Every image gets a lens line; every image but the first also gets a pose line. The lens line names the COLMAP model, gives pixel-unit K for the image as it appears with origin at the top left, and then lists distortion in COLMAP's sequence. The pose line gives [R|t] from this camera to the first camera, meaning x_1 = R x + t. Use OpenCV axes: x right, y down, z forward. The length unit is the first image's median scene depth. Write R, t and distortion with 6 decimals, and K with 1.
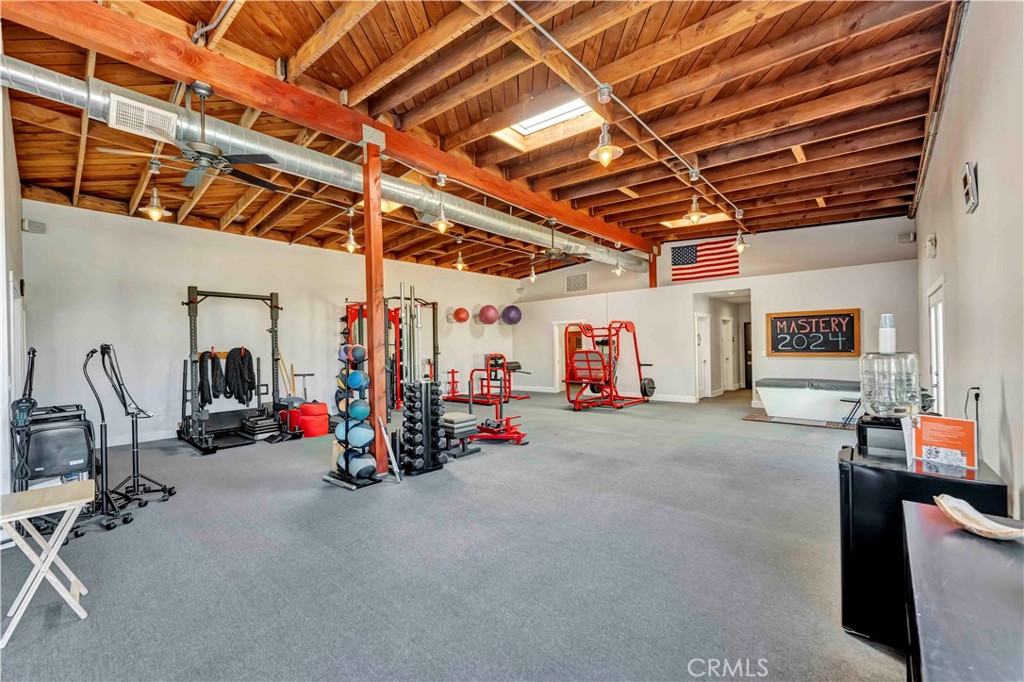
lens RADIAL K [[410.3, 0, 512.0], [0, 410.3, 341.0], [0, 0, 1]] dist [0.000764, 0.000108]
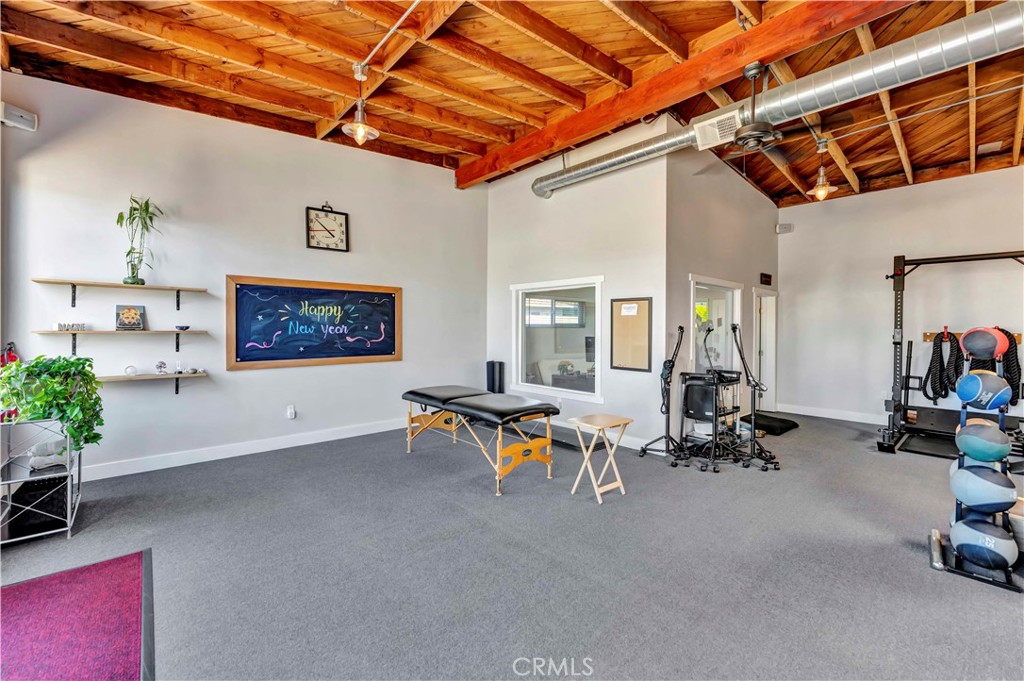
lens RADIAL K [[418.8, 0, 513.3], [0, 418.8, 328.8], [0, 0, 1]] dist [-0.001030, -0.000103]
pose [[-0.097472, 0.021910, -0.994997, 0.176819], [0.008952, 0.999737, 0.021137, -0.005950], [0.995198, -0.006847, -0.097642, 0.275480]]
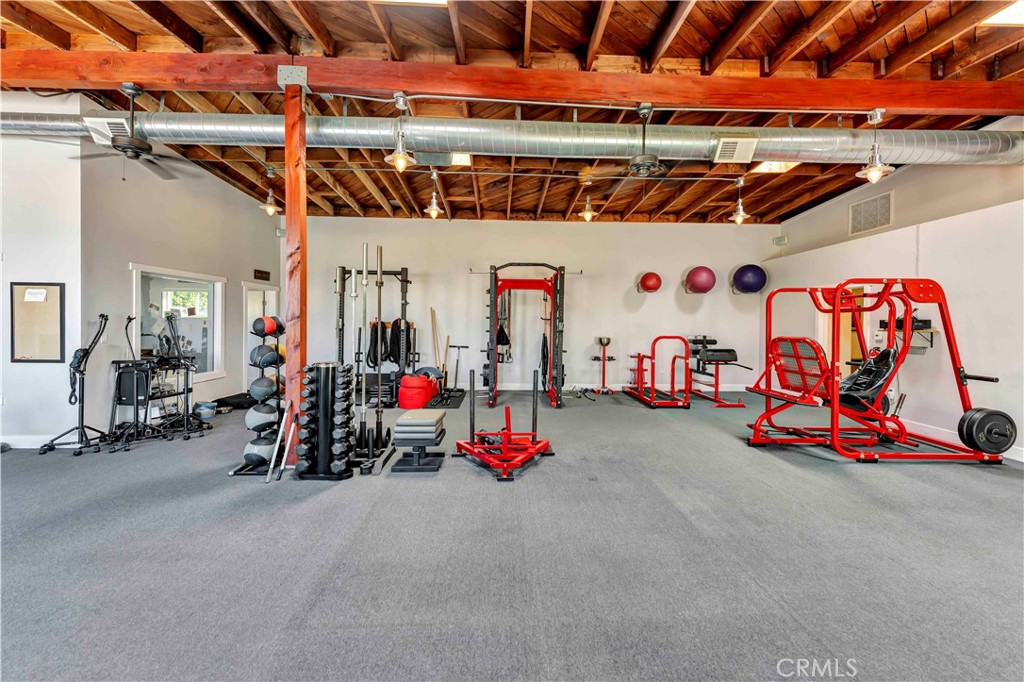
lens RADIAL K [[415.7, 0, 509.5], [0, 415.7, 324.1], [0, 0, 1]] dist [0.000891, 0.000243]
pose [[0.694162, 0.029369, -0.719219, 0.434848], [-0.014218, 0.999532, 0.027092, -0.004910], [0.719678, -0.008580, 0.694255, 0.501899]]
